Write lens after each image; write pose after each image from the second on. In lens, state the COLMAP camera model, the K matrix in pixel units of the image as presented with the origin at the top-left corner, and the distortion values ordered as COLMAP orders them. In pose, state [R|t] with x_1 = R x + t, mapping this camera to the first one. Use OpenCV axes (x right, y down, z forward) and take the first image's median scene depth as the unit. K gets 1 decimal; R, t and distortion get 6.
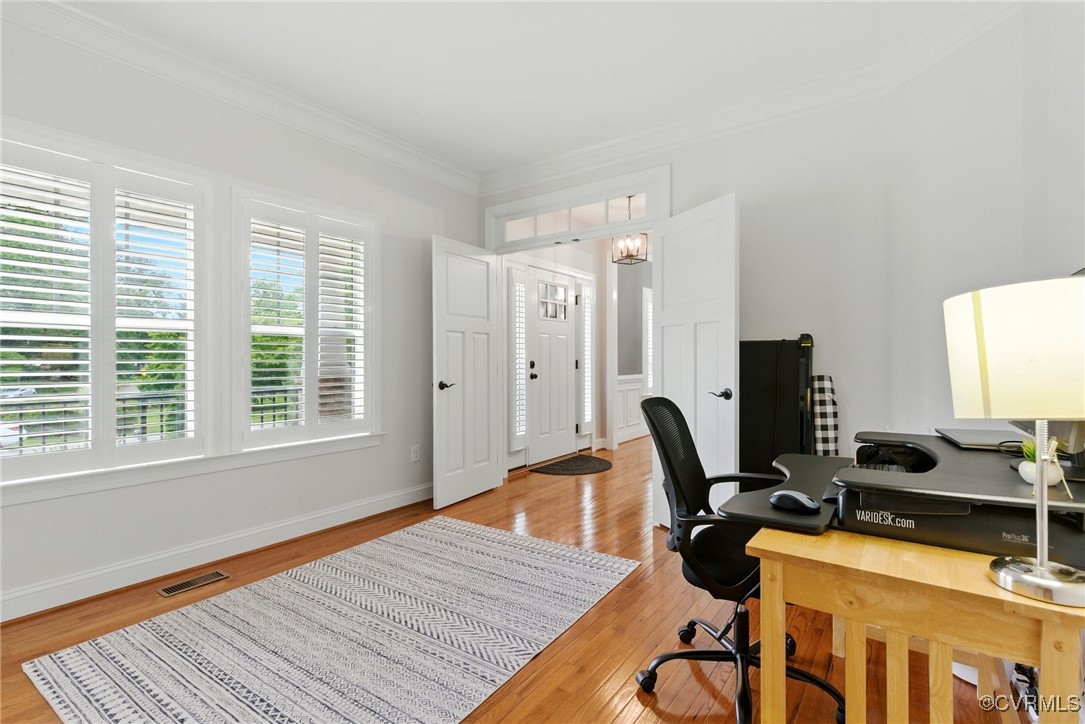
lens RADIAL K [[497.9, 0, 550.0], [0, 497.9, 366.4], [0, 0, 1]] dist [0.006386, -0.002003]
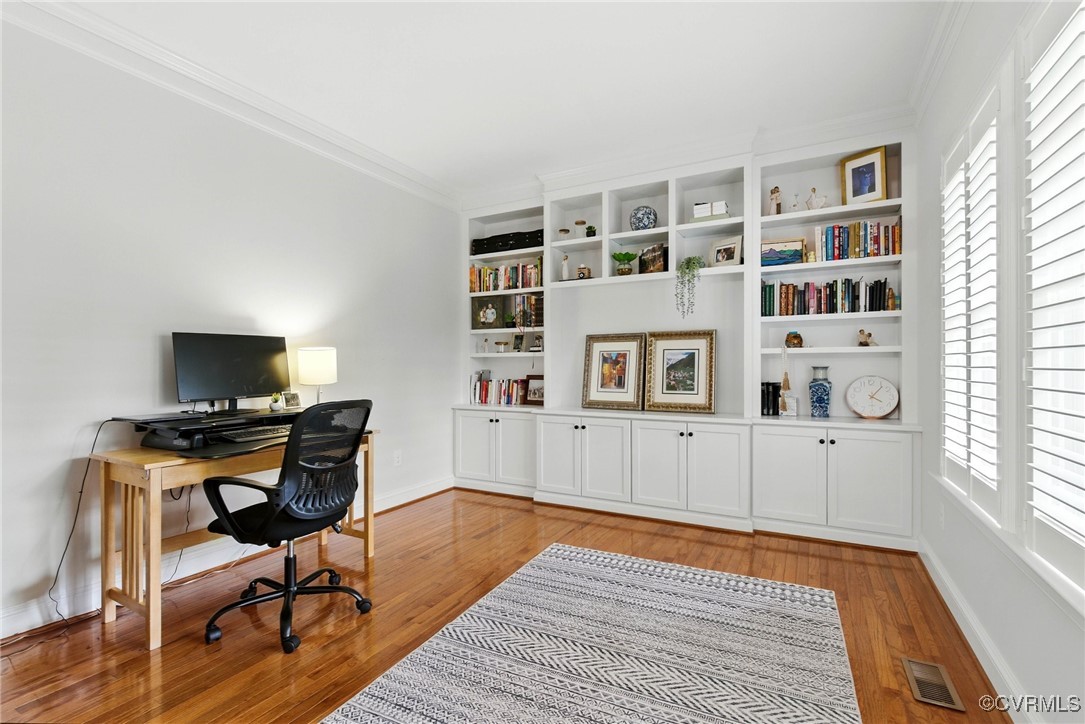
lens RADIAL K [[497.9, 0, 547.6], [0, 497.9, 363.7], [0, 0, 1]] dist [0.006386, -0.002003]
pose [[-0.992550, 0.002179, -0.121815, -0.099163], [0.001001, 0.999952, 0.009730, -0.026091], [0.121831, 0.009535, -0.992505, 1.765144]]
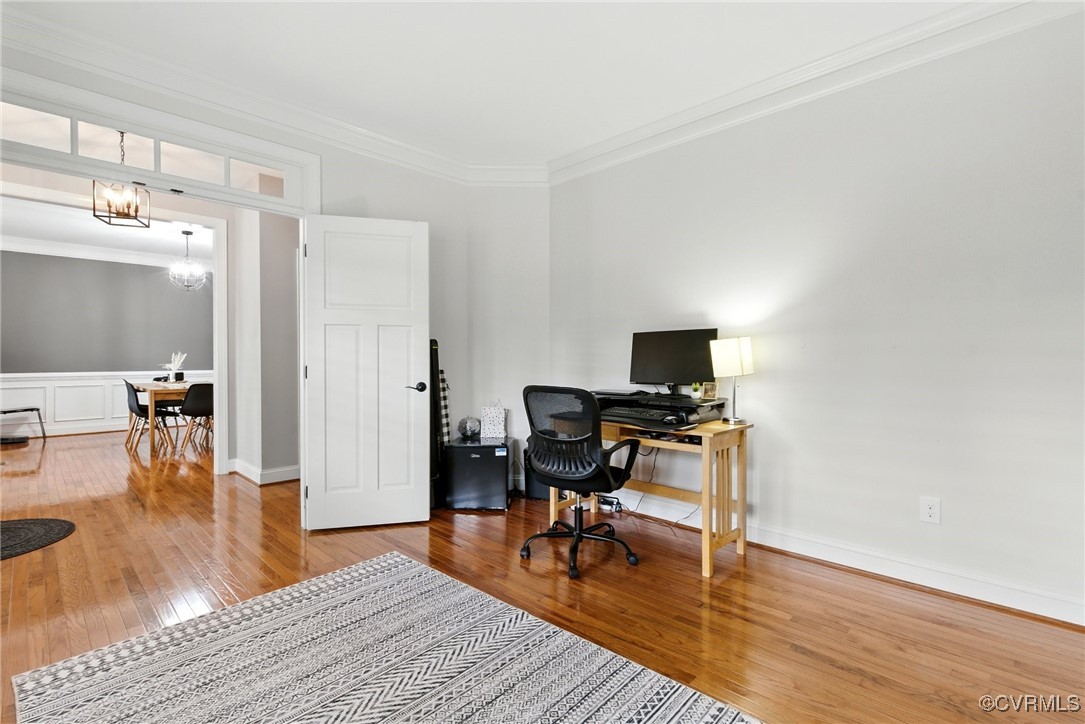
lens RADIAL K [[497.9, 0, 527.4], [0, 497.9, 356.6], [0, 0, 1]] dist [0.006386, -0.002003]
pose [[0.174626, 0.003877, 0.984627, -0.965029], [0.014384, 0.999875, -0.006489, -0.008255], [-0.984530, 0.015296, 0.174548, 0.638859]]
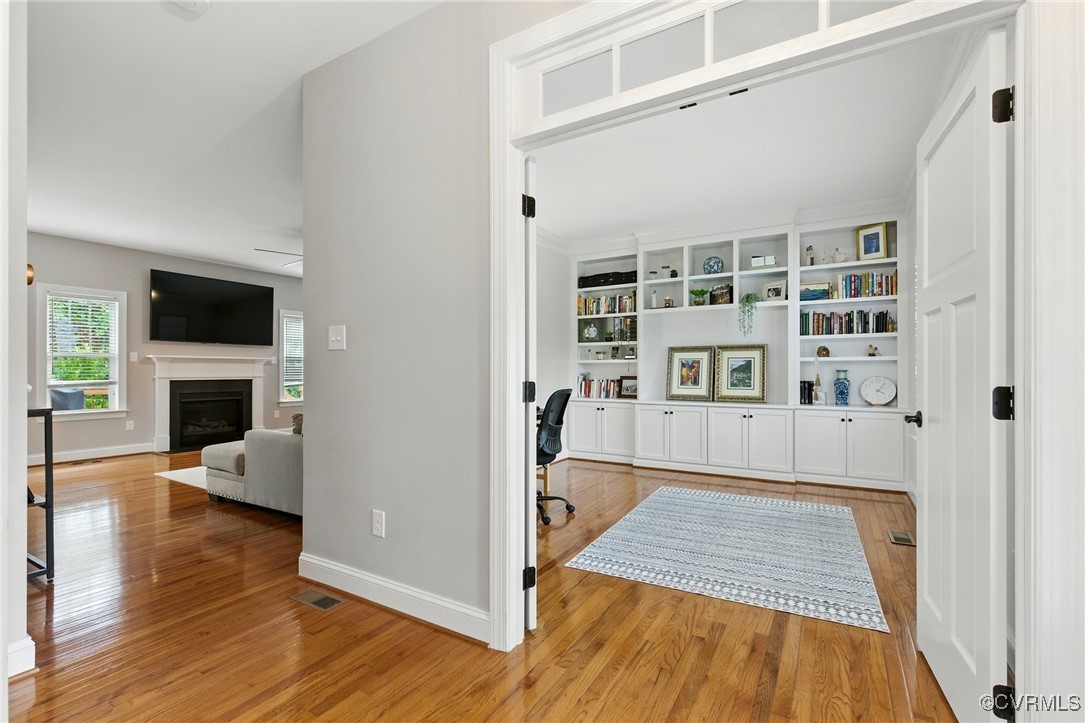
lens RADIAL K [[497.9, 0, 542.2], [0, 497.9, 365.8], [0, 0, 1]] dist [0.006386, -0.002003]
pose [[-0.996809, 0.002548, -0.079780, 0.372461], [0.001982, 0.999972, 0.007180, -0.037962], [0.079796, 0.006999, -0.996787, 2.429755]]
